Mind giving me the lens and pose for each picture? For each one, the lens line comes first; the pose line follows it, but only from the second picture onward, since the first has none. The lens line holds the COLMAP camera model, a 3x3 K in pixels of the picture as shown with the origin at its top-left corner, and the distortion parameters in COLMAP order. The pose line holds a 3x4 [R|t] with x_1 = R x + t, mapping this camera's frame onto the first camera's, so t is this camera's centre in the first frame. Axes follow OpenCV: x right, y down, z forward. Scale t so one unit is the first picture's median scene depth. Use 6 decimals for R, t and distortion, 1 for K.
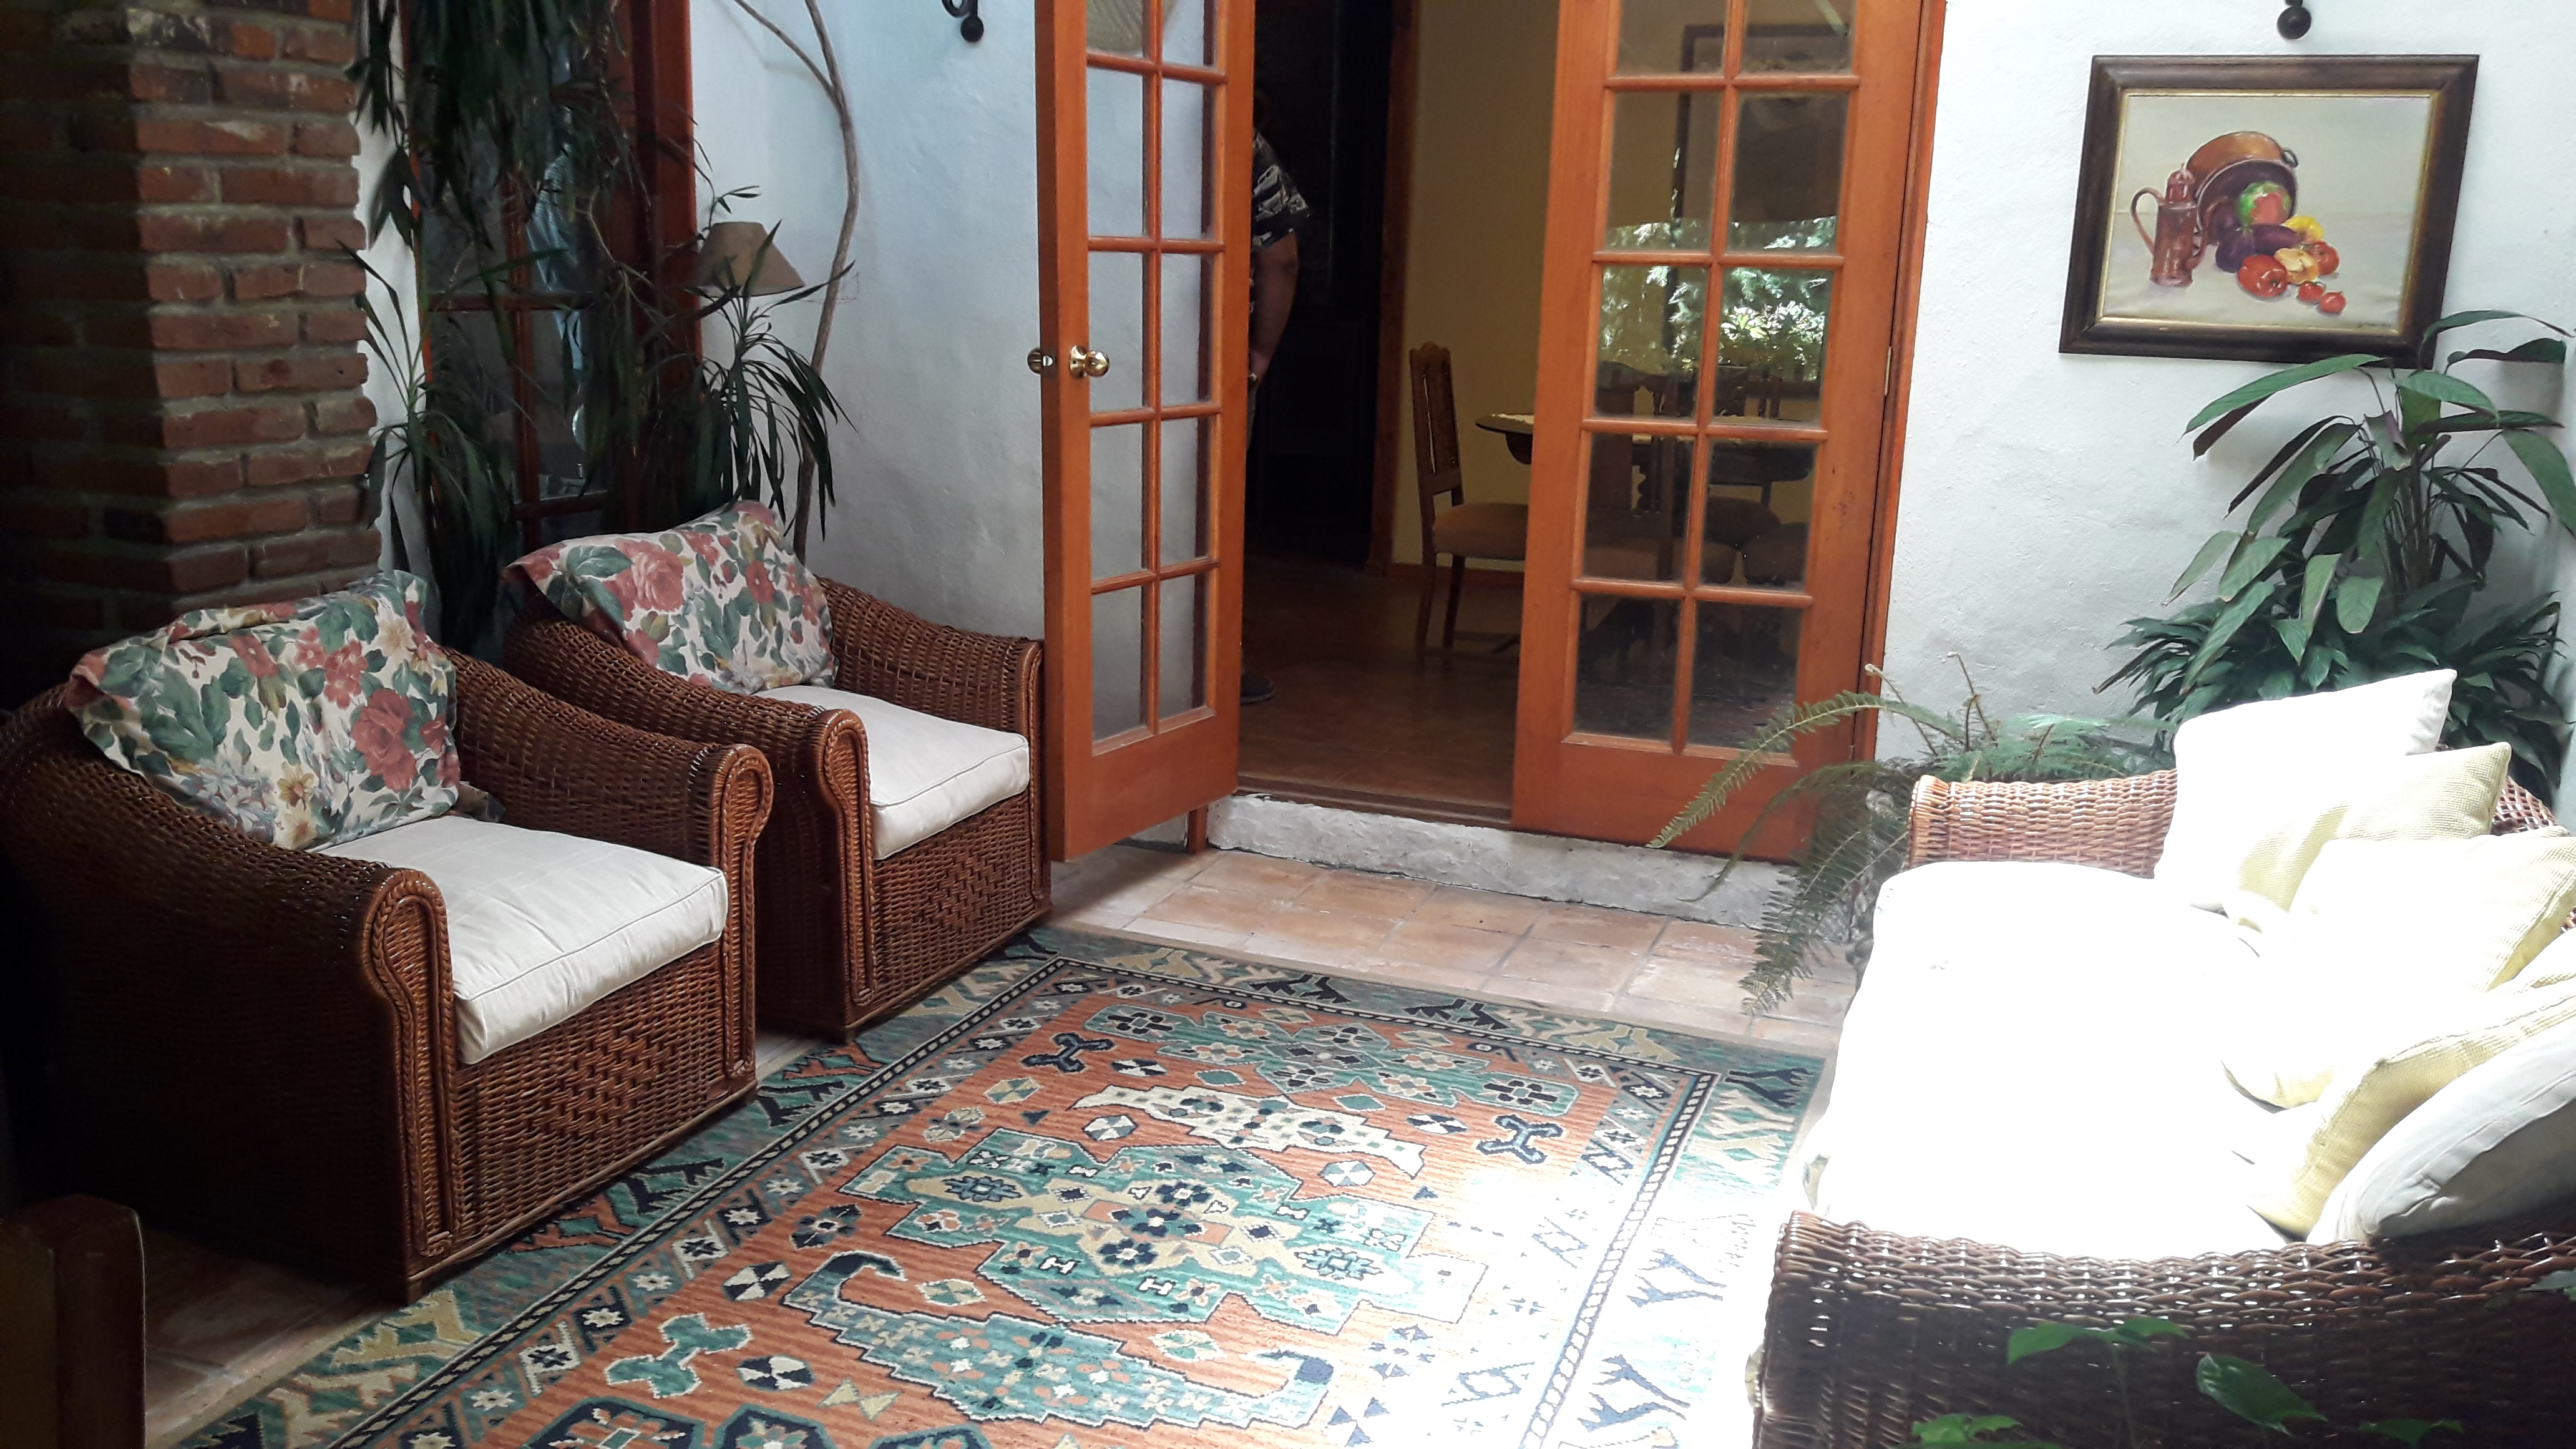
lens RADIAL K [[2133.5, 0, 1286.2], [0, 2133.5, 726.3], [0, 0, 1]] dist [-0.005008, -0.001718]
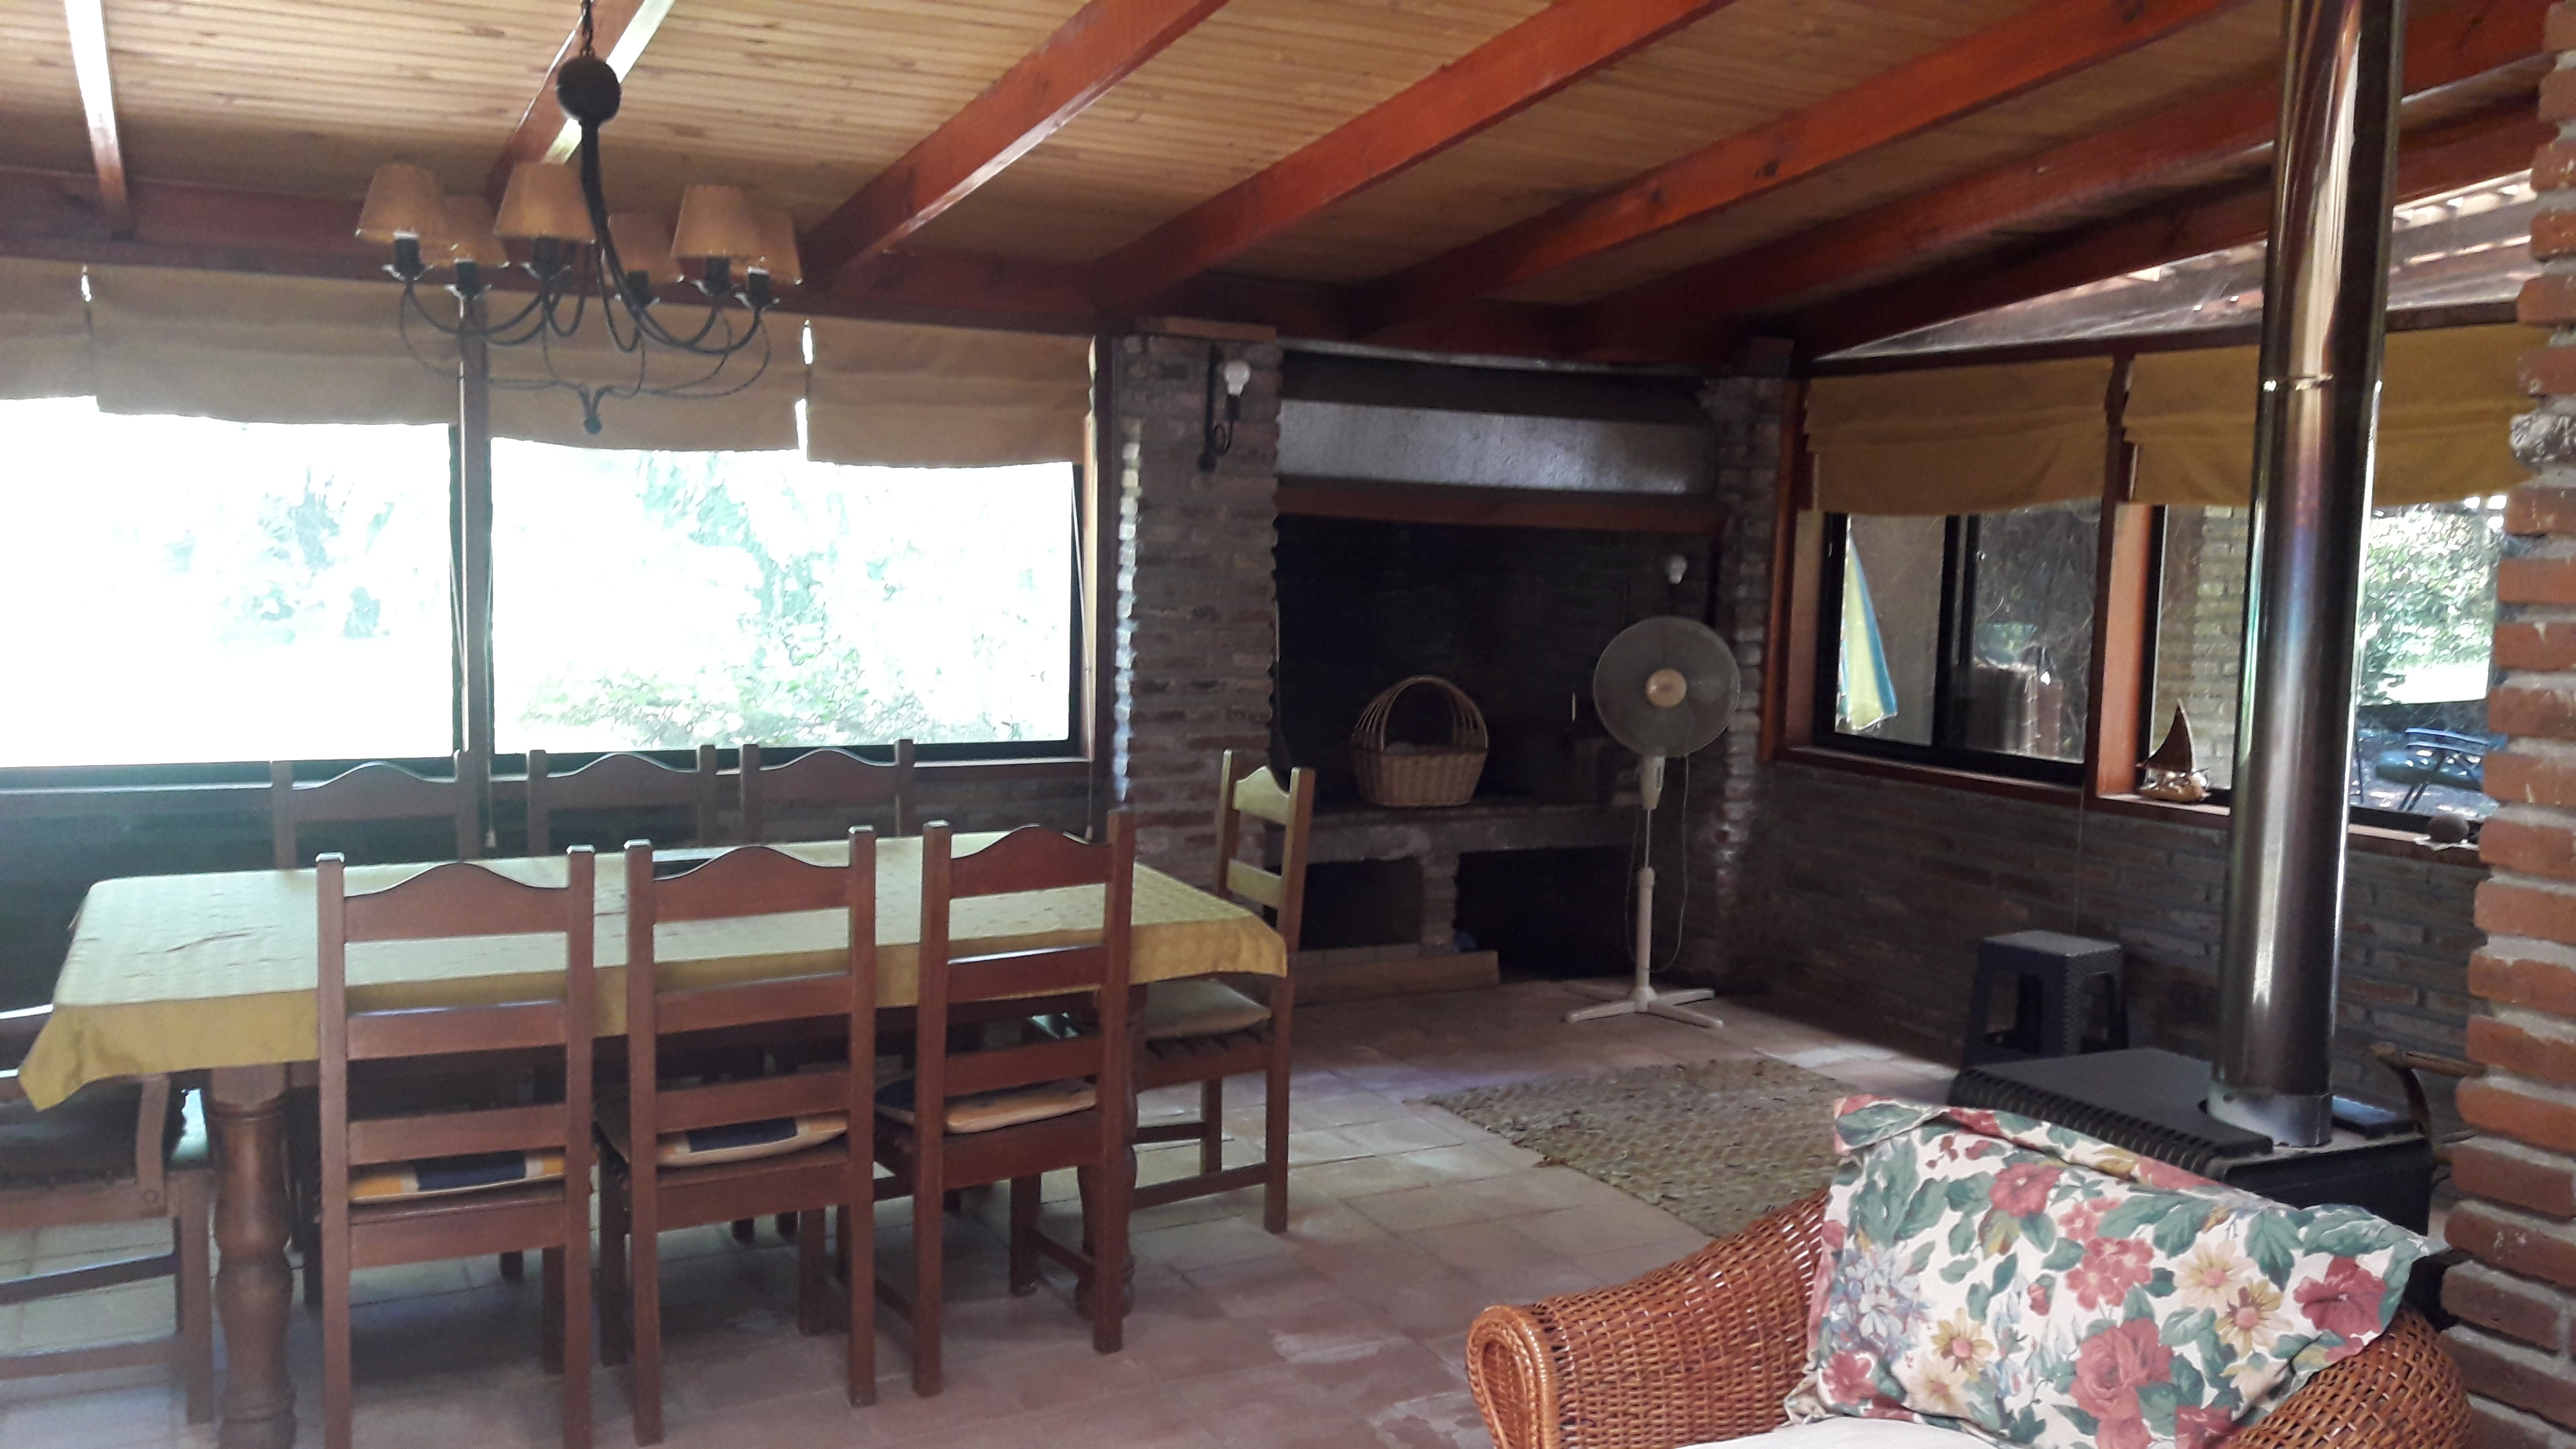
lens RADIAL K [[2133.5, 0, 1286.4], [0, 2133.5, 729.1], [0, 0, 1]] dist [-0.005008, -0.001718]
pose [[-0.666560, 0.027509, -0.744944, 0.312055], [-0.201898, 0.955307, 0.215931, -0.316903], [0.717590, 0.294334, -0.631215, 1.233471]]
